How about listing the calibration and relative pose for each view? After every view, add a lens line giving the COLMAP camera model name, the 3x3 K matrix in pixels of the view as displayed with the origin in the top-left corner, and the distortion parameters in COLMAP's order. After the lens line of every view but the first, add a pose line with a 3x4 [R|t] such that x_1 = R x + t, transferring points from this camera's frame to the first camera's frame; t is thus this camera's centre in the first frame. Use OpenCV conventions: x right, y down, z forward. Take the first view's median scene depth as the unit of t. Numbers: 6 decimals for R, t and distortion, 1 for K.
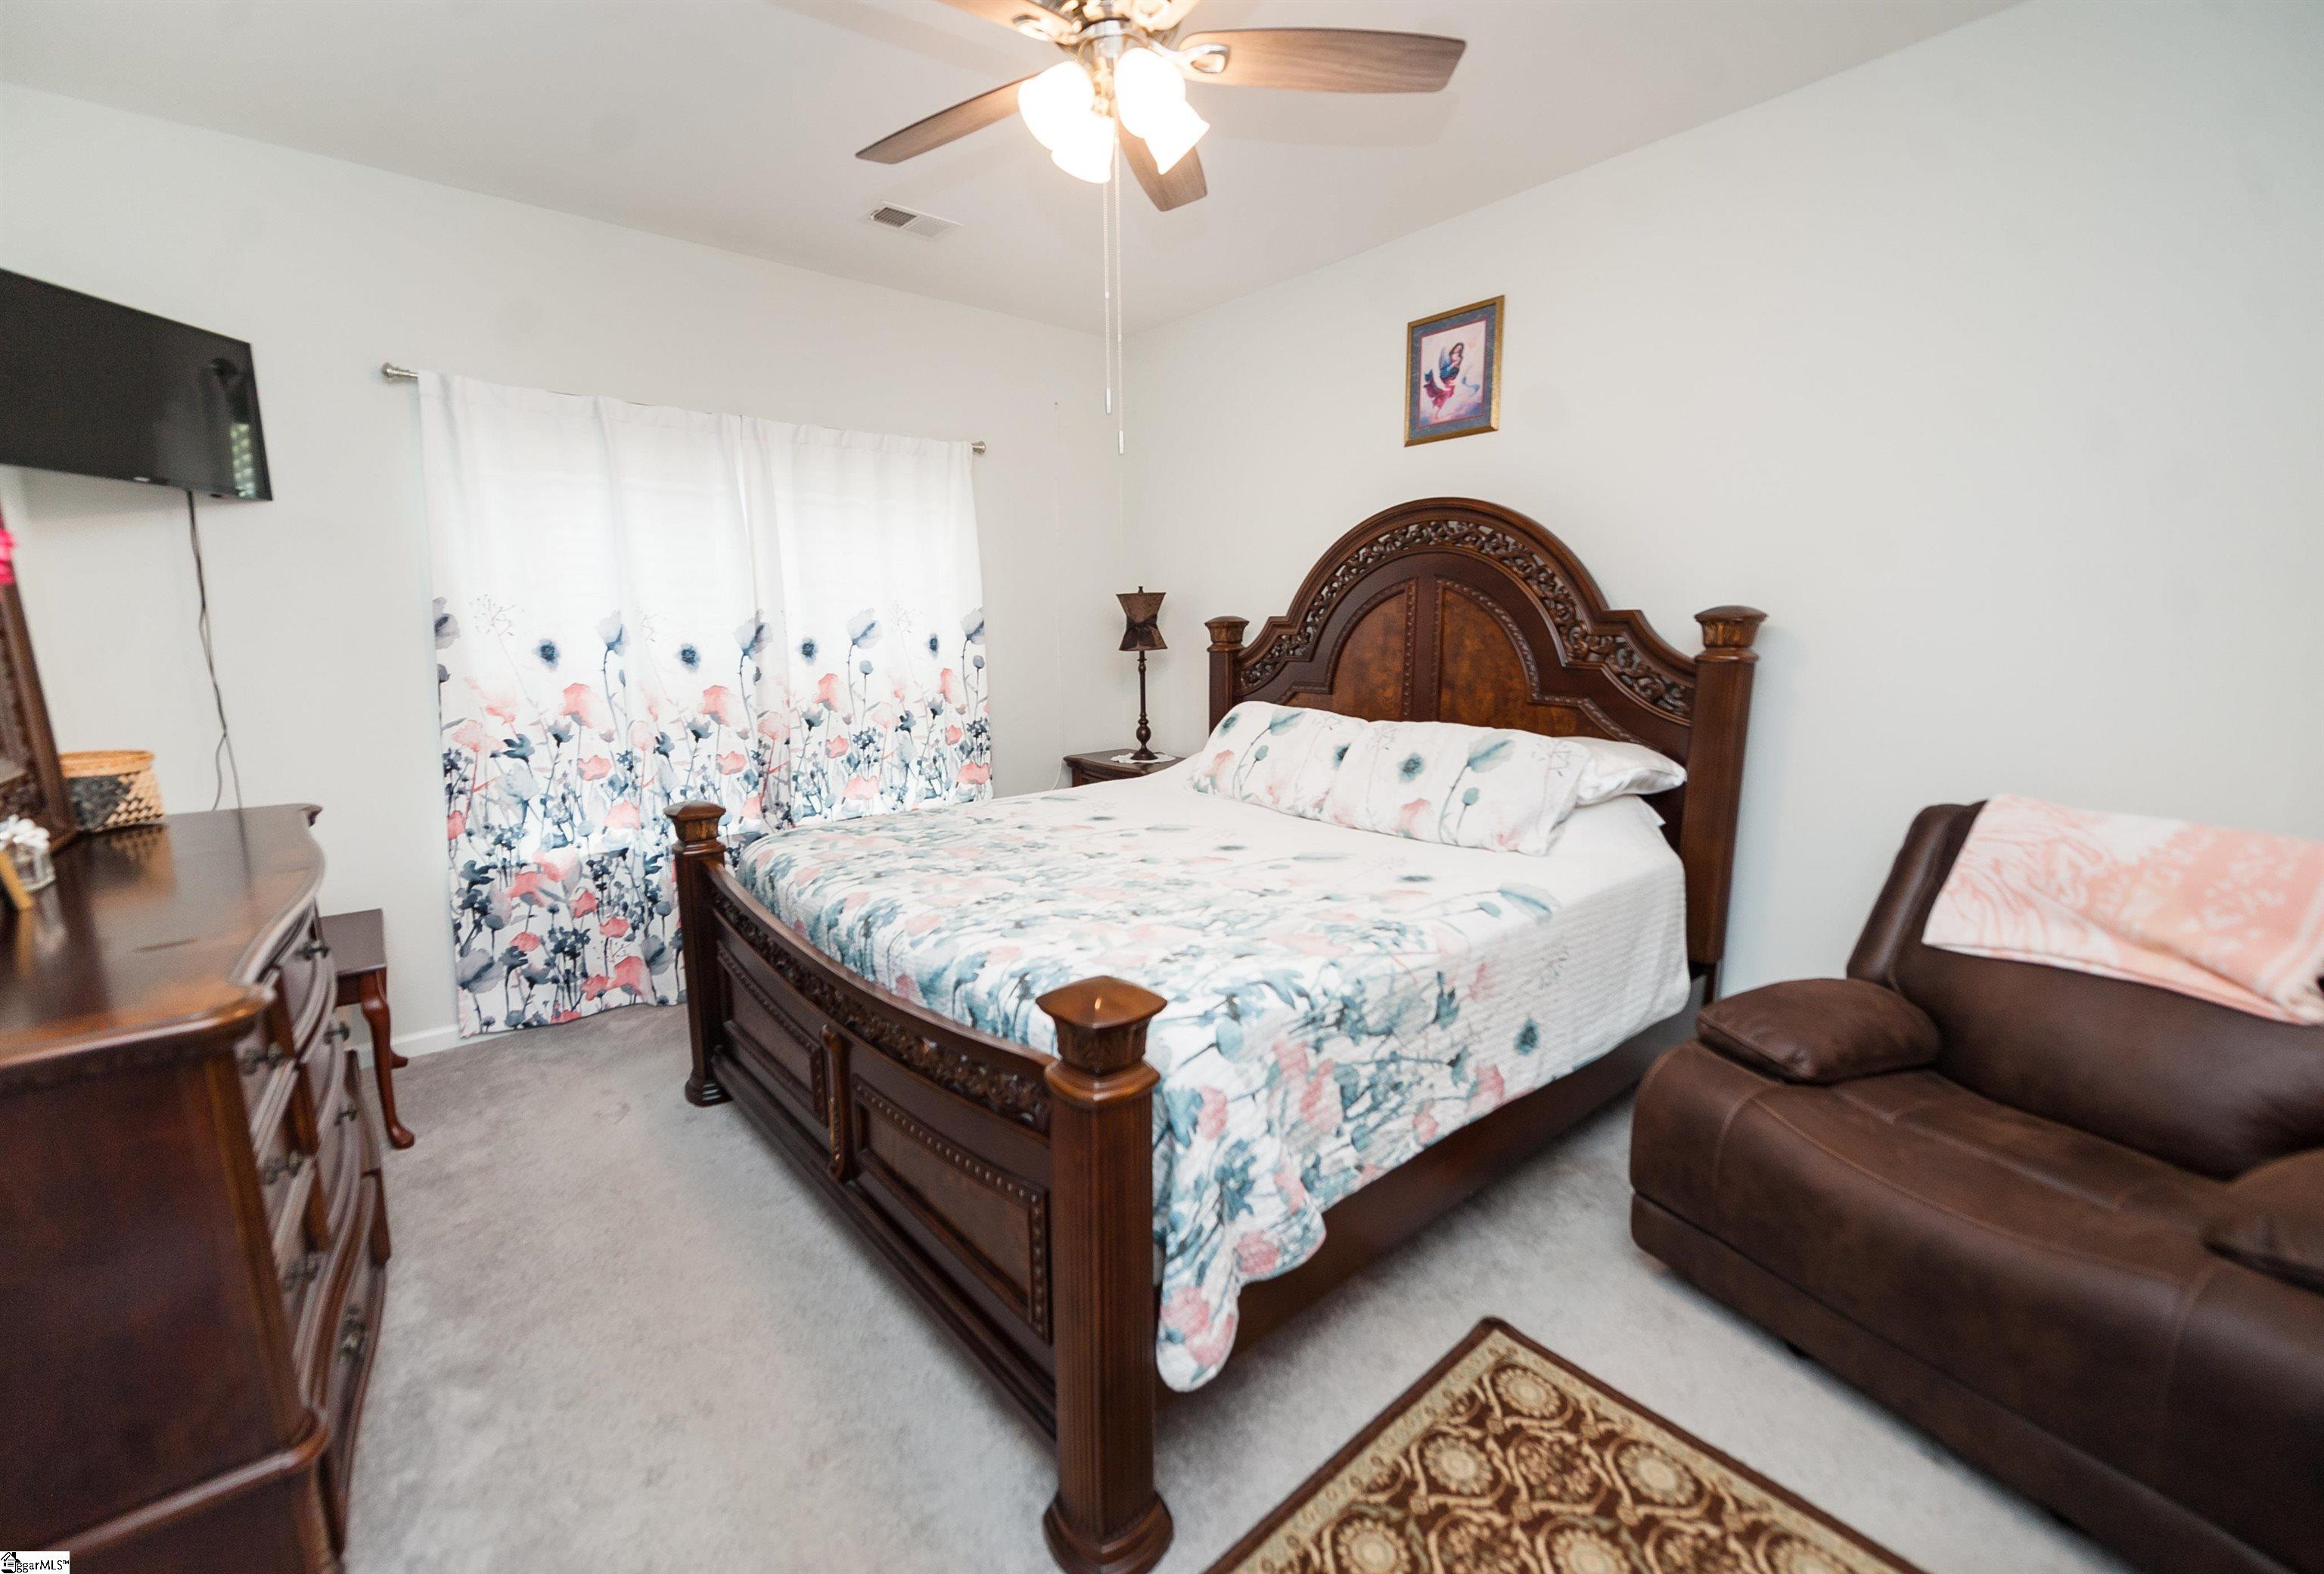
lens RADIAL K [[957.1, 0, 1142.3], [0, 957.1, 799.2], [0, 0, 1]] dist [0.025493, -0.015136]
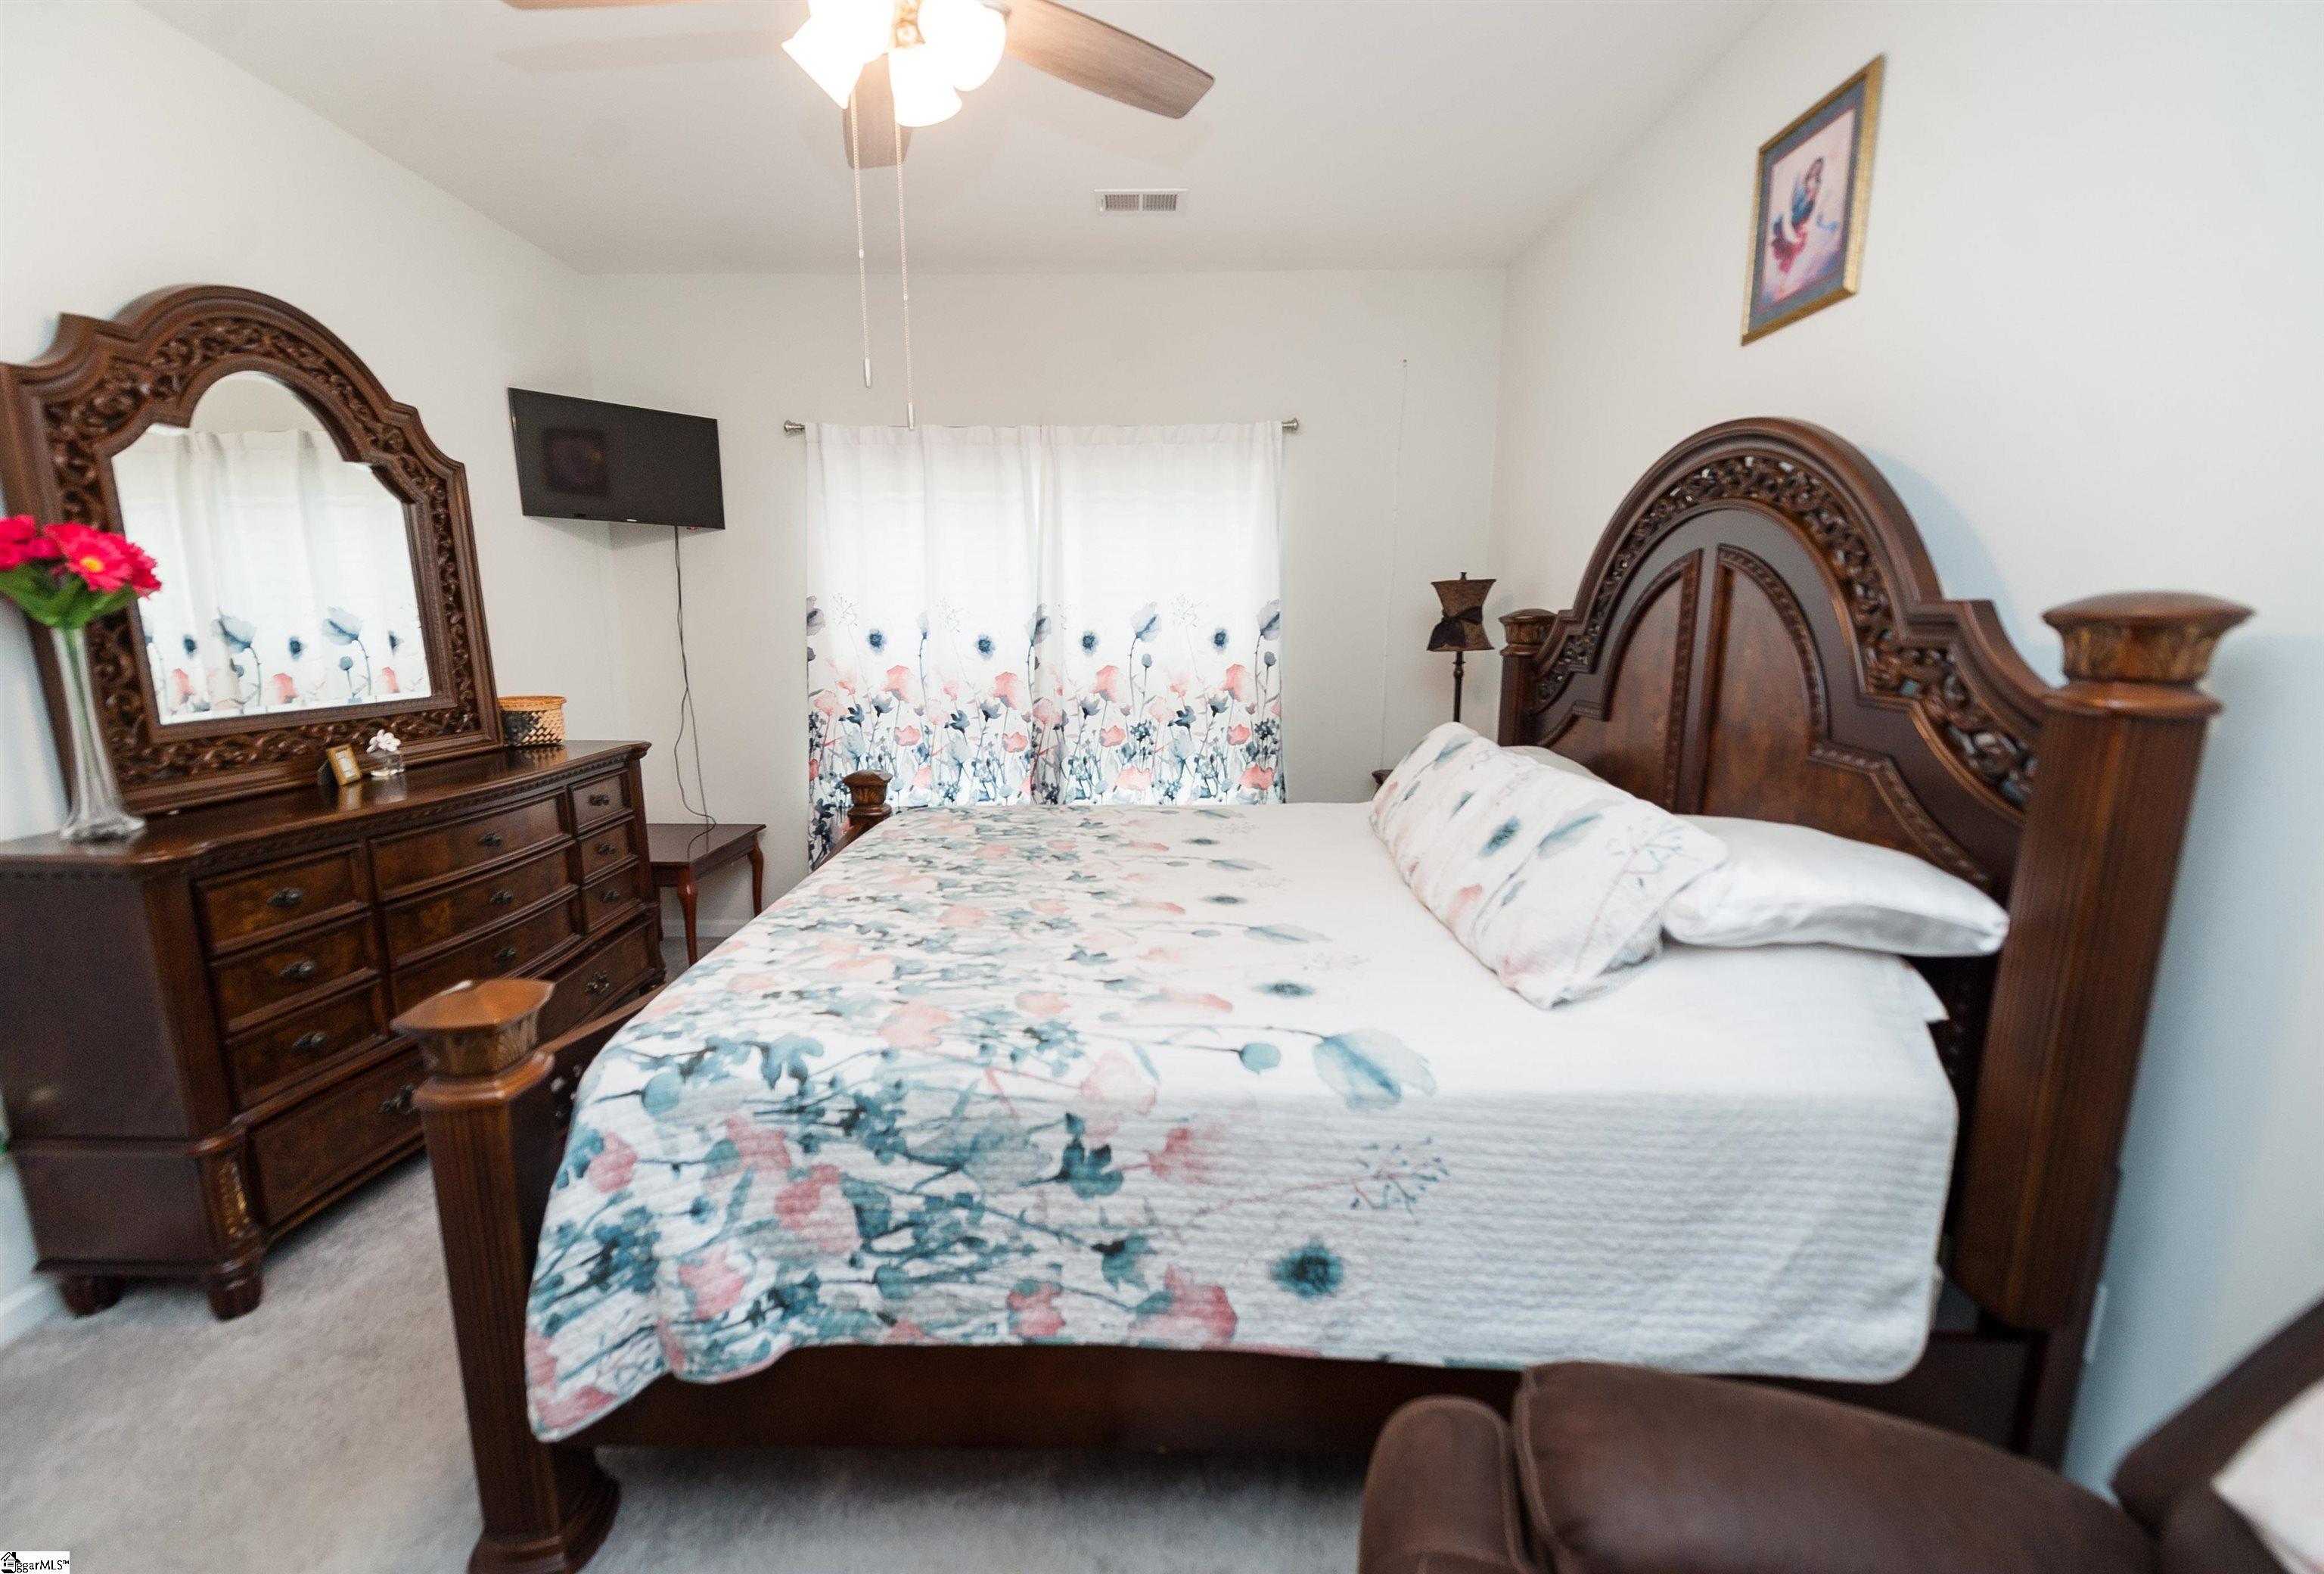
lens RADIAL K [[957.1, 0, 1142.3], [0, 957.1, 799.2], [0, 0, 1]] dist [0.025493, -0.015136]
pose [[0.758035, 0.127437, -0.639643, 0.510915], [-0.121508, 0.991149, 0.053471, -0.063454], [0.640795, 0.037188, 0.766810, 0.316197]]
